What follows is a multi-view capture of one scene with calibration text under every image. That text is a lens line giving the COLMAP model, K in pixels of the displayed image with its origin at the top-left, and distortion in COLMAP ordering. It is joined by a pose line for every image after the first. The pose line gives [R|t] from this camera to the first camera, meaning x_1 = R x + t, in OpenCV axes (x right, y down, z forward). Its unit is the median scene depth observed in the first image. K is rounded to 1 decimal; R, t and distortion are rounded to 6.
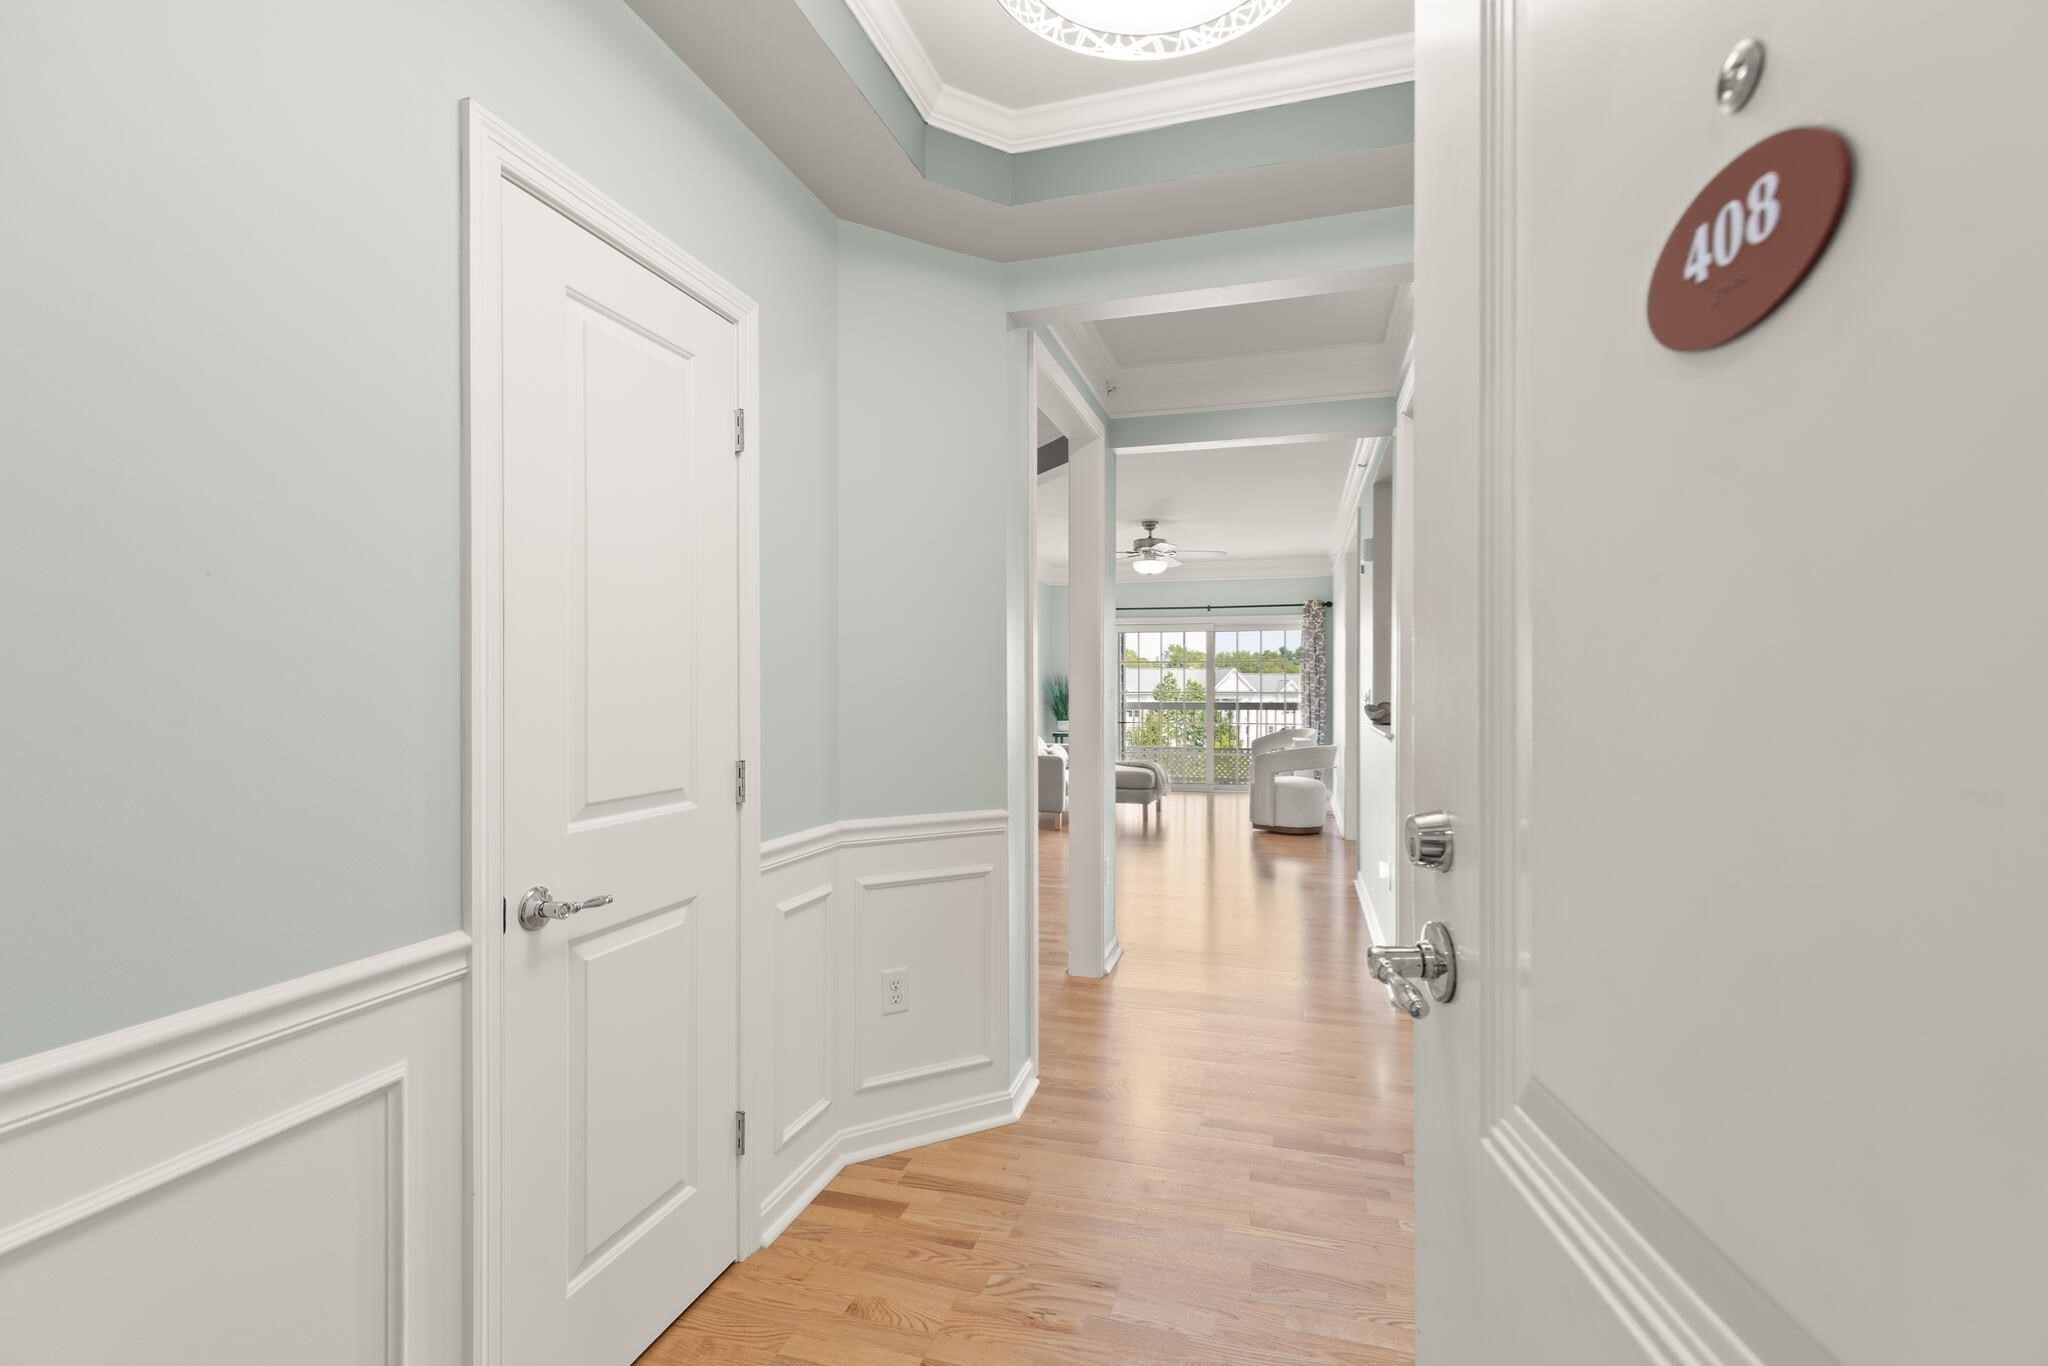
lens RADIAL K [[917.2, 0, 1027.0], [0, 917.2, 676.0], [0, 0, 1]] dist [0.000656, -0.000169]
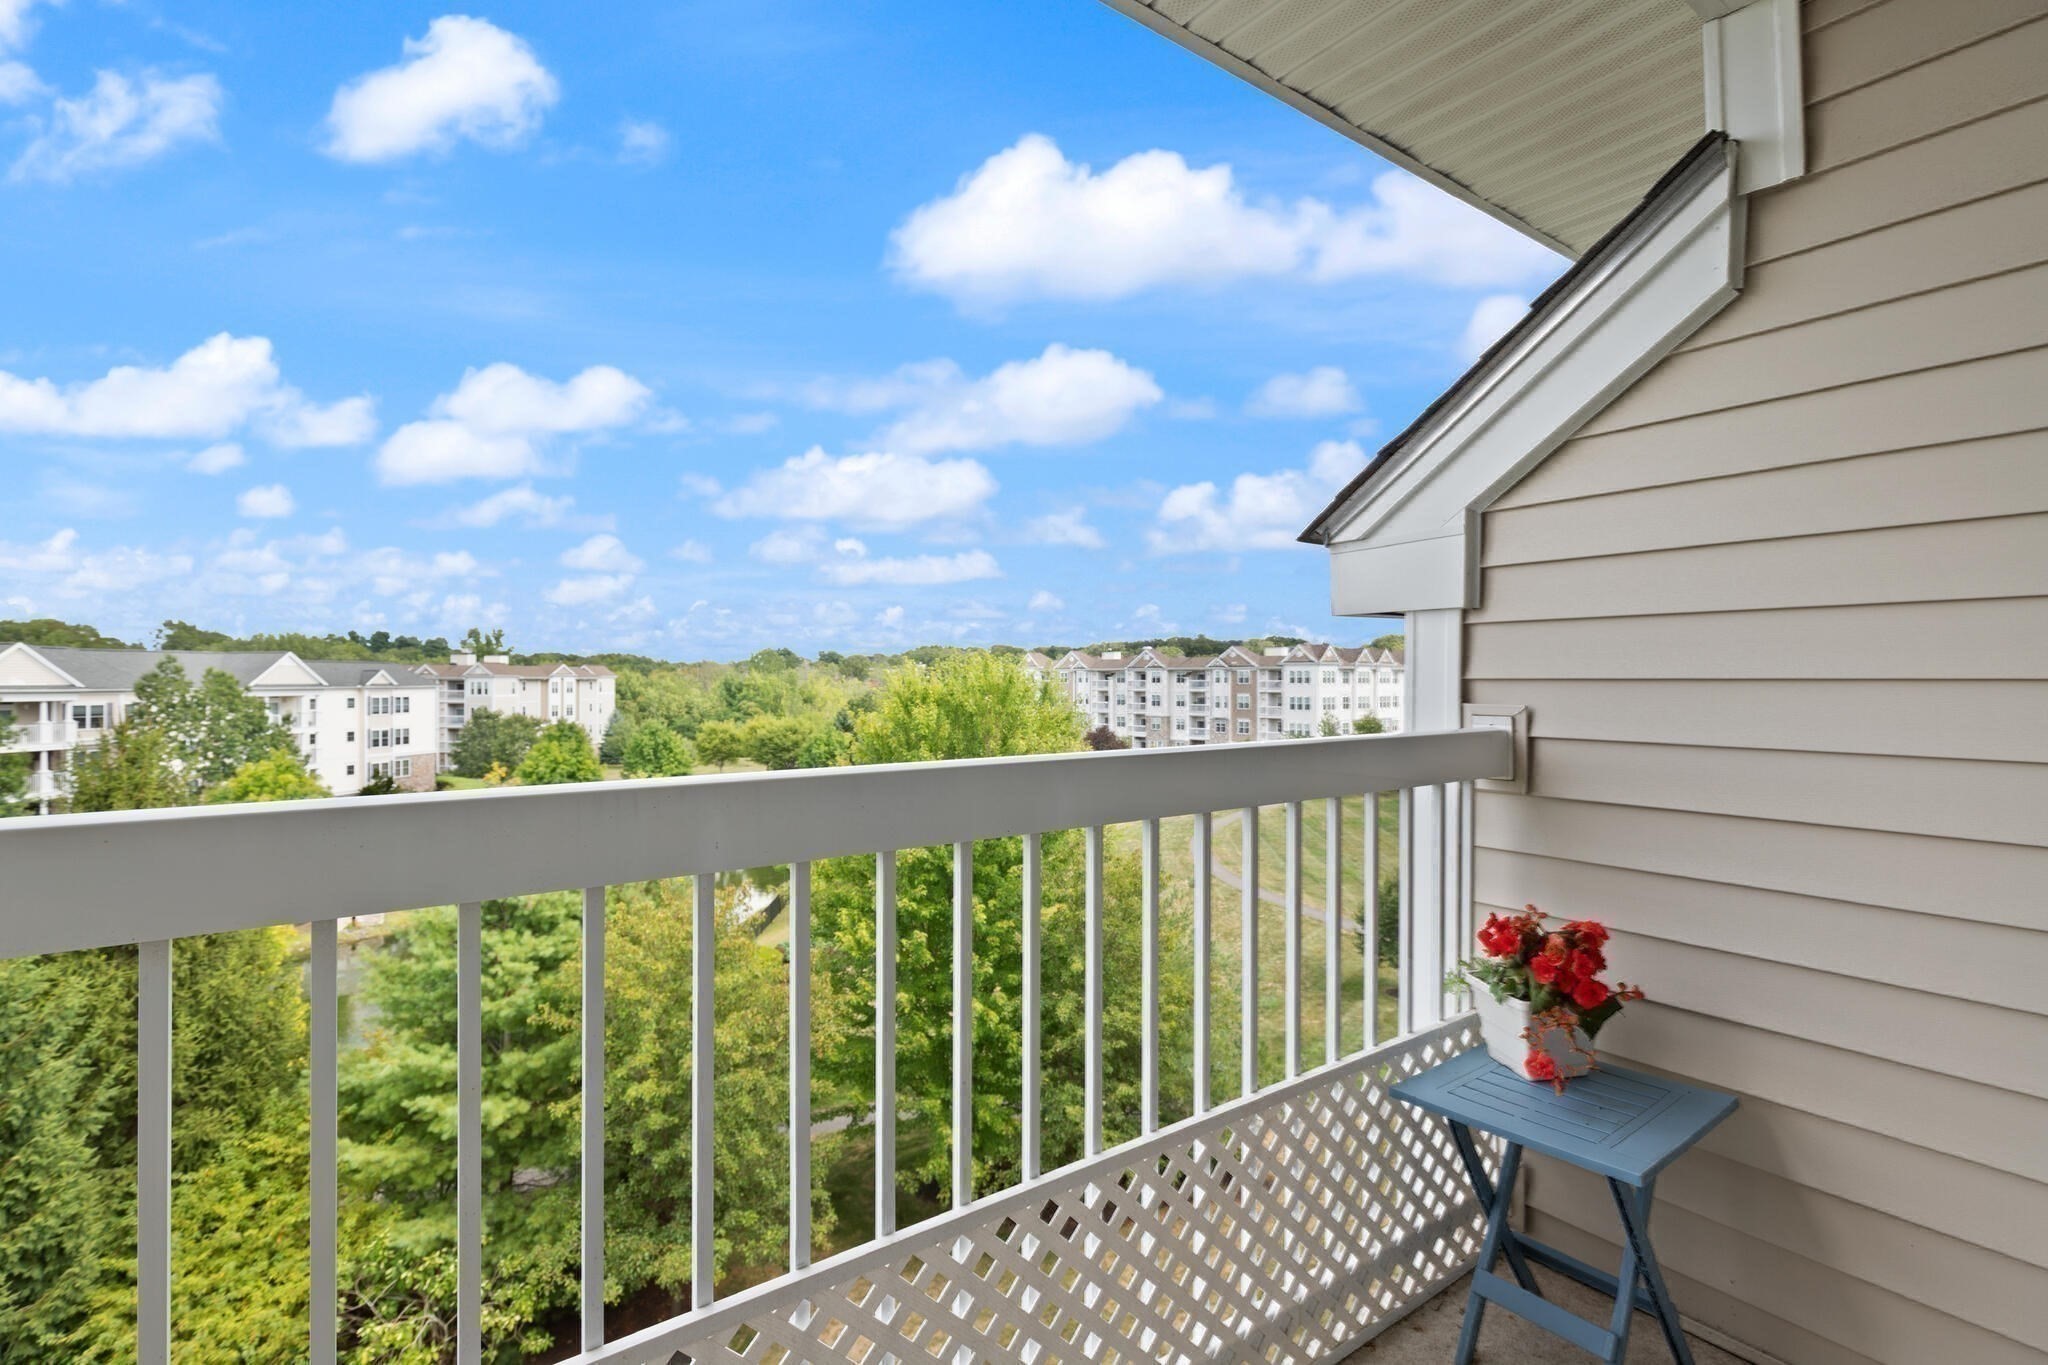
lens RADIAL K [[930.1, 0, 1024.0], [0, 930.1, 682.5], [0, 0, 1]] dist [0.000465, 0.000017]
pose [[0.621808, -0.005380, 0.783152, 0.164227], [-0.006250, 0.999910, 0.011832, 0.021647], [-0.783145, -0.012252, 0.621718, 1.137276]]
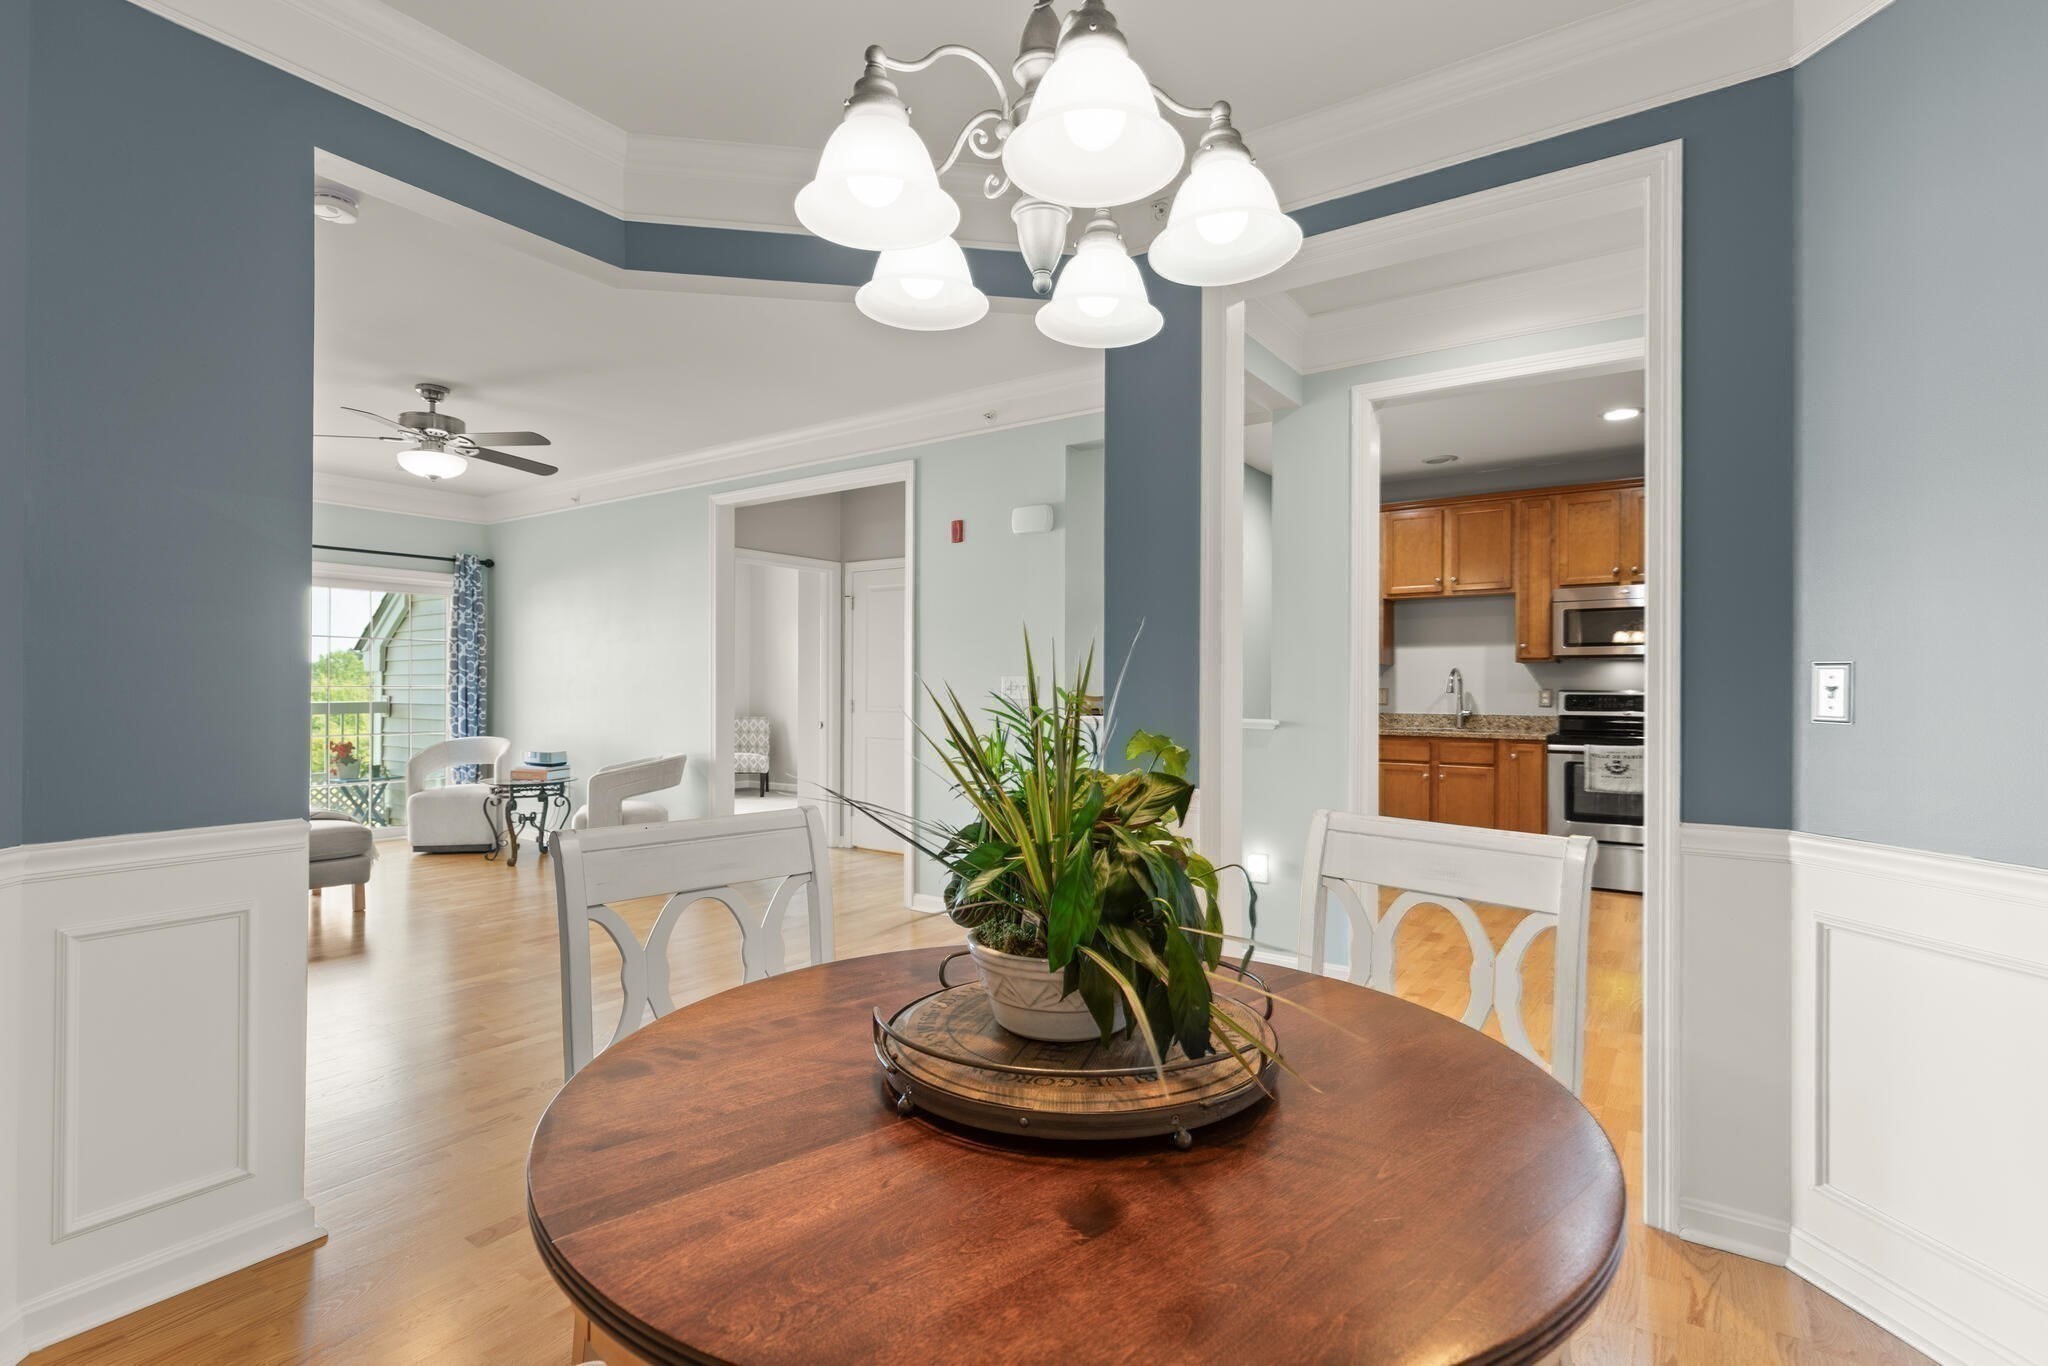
lens RADIAL K [[963.7, 0, 1036.9], [0, 963.7, 679.3], [0, 0, 1]] dist [0.000938, -0.000489]
pose [[0.316489, 0.006142, 0.948576, -0.252048], [-0.010114, 0.999944, -0.003100, 0.010716], [-0.948542, -0.008612, 0.316533, 0.350735]]
